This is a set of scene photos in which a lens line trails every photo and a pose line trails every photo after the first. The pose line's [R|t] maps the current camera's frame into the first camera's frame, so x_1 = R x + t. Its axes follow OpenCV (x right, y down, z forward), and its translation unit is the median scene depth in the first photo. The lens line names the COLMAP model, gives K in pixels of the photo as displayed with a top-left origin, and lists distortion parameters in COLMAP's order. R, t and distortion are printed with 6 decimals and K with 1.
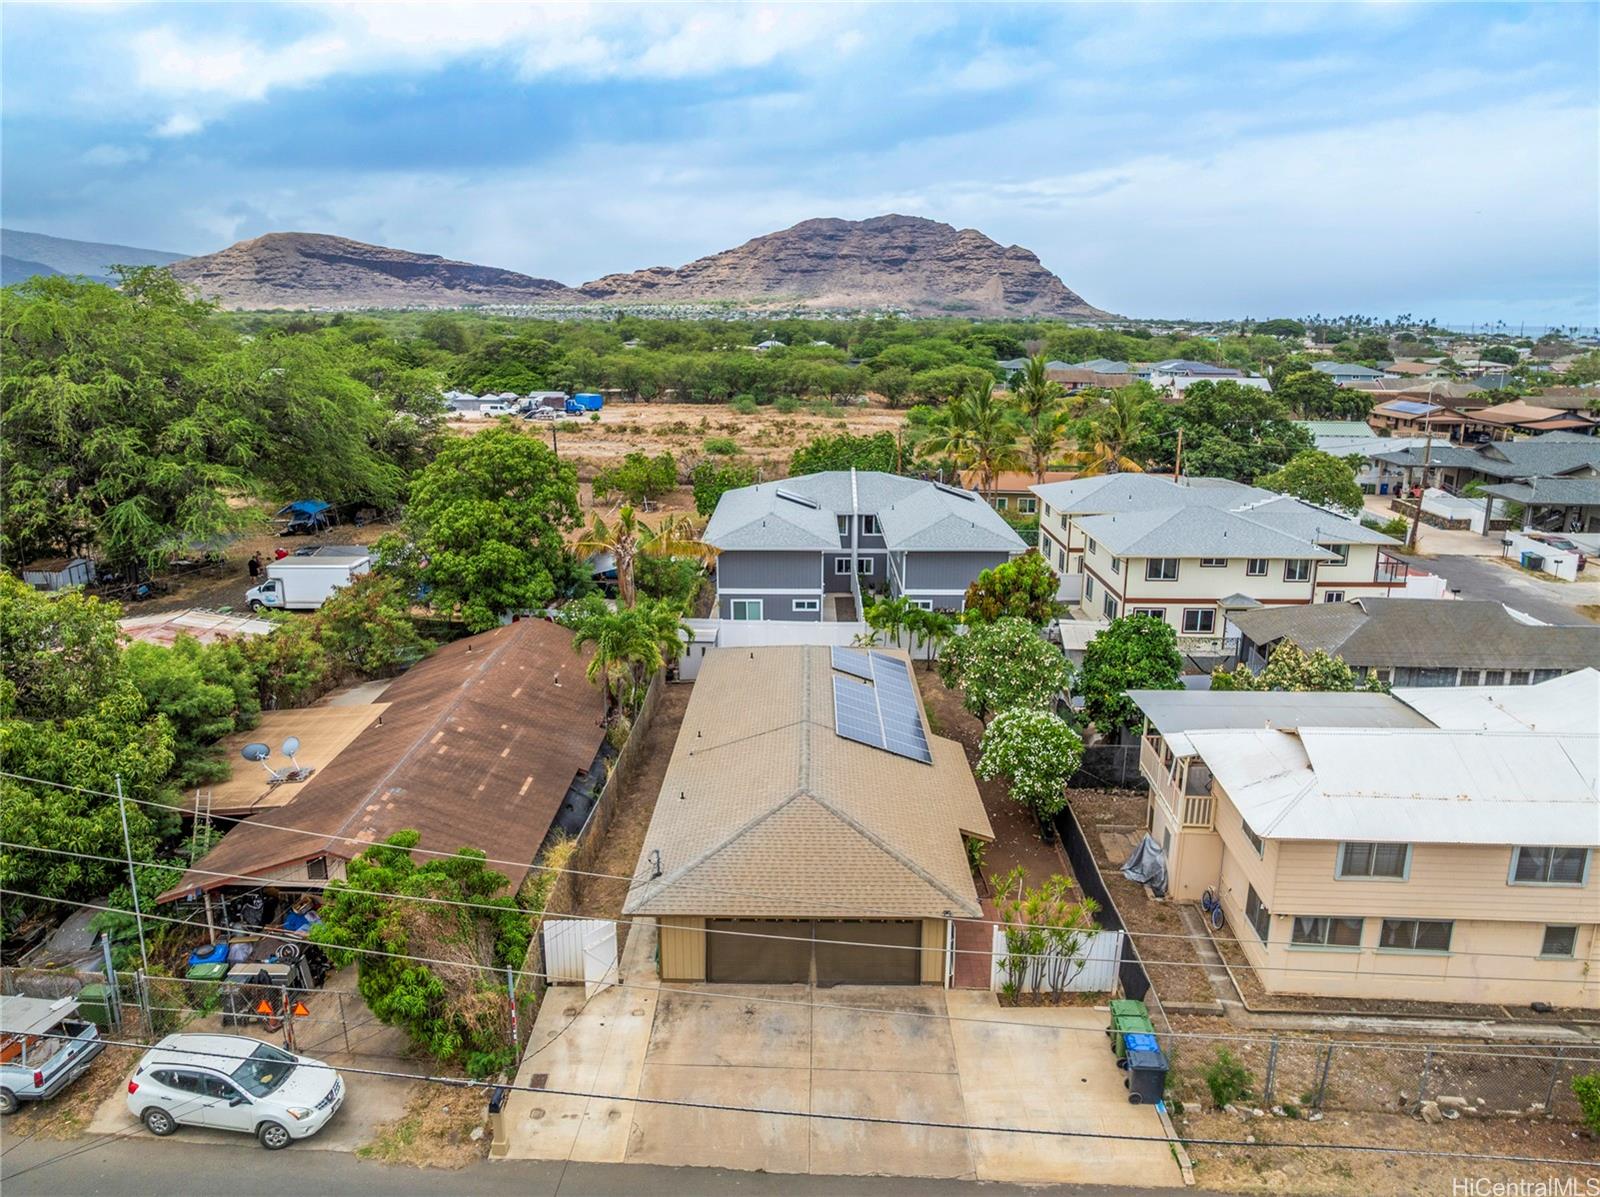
lens RADIAL K [[1118.2, 0, 803.6], [0, 1118.2, 598.3], [0, 0, 1]] dist [-0.026836, -0.006218]
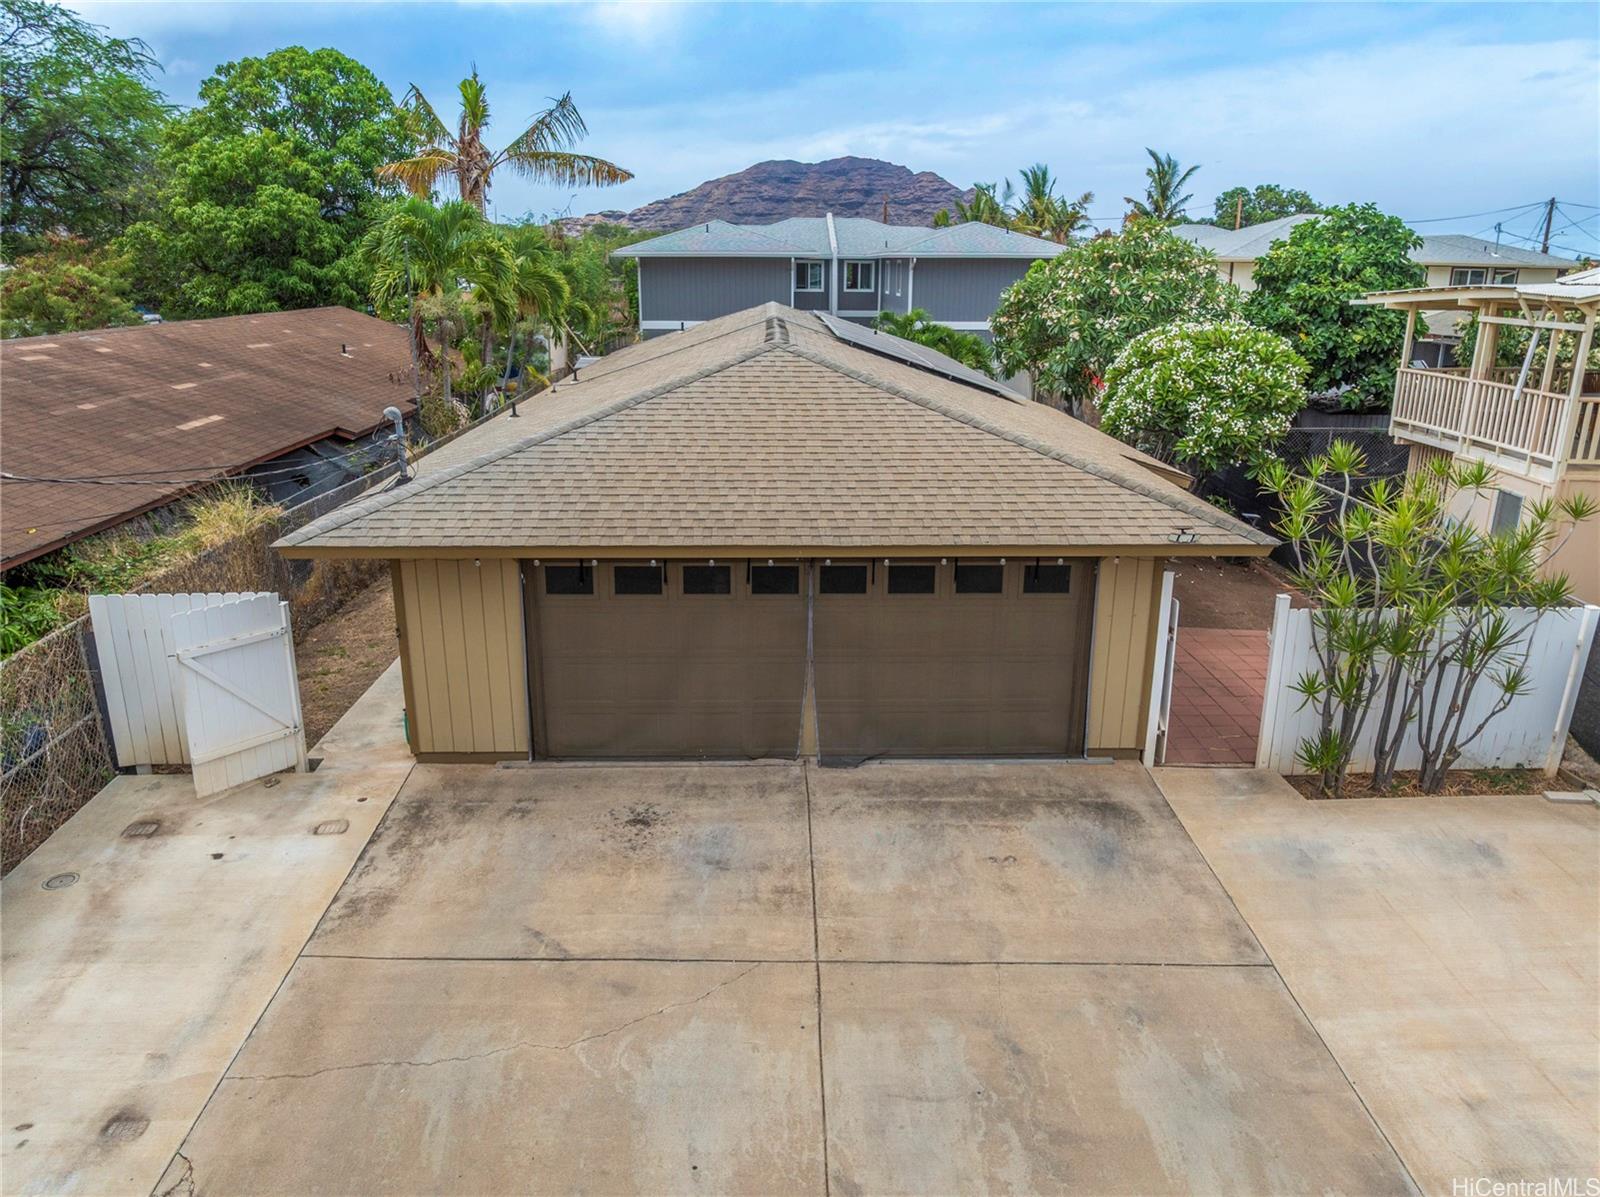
lens RADIAL K [[1118.2, 0, 802.3], [0, 1118.2, 602.7], [0, 0, 1]] dist [-0.026836, -0.006218]
pose [[0.999314, -0.011315, 0.035264, -0.006227], [0.009667, 0.998869, 0.046544, 0.238535], [-0.035751, -0.046172, 0.998294, 0.535929]]
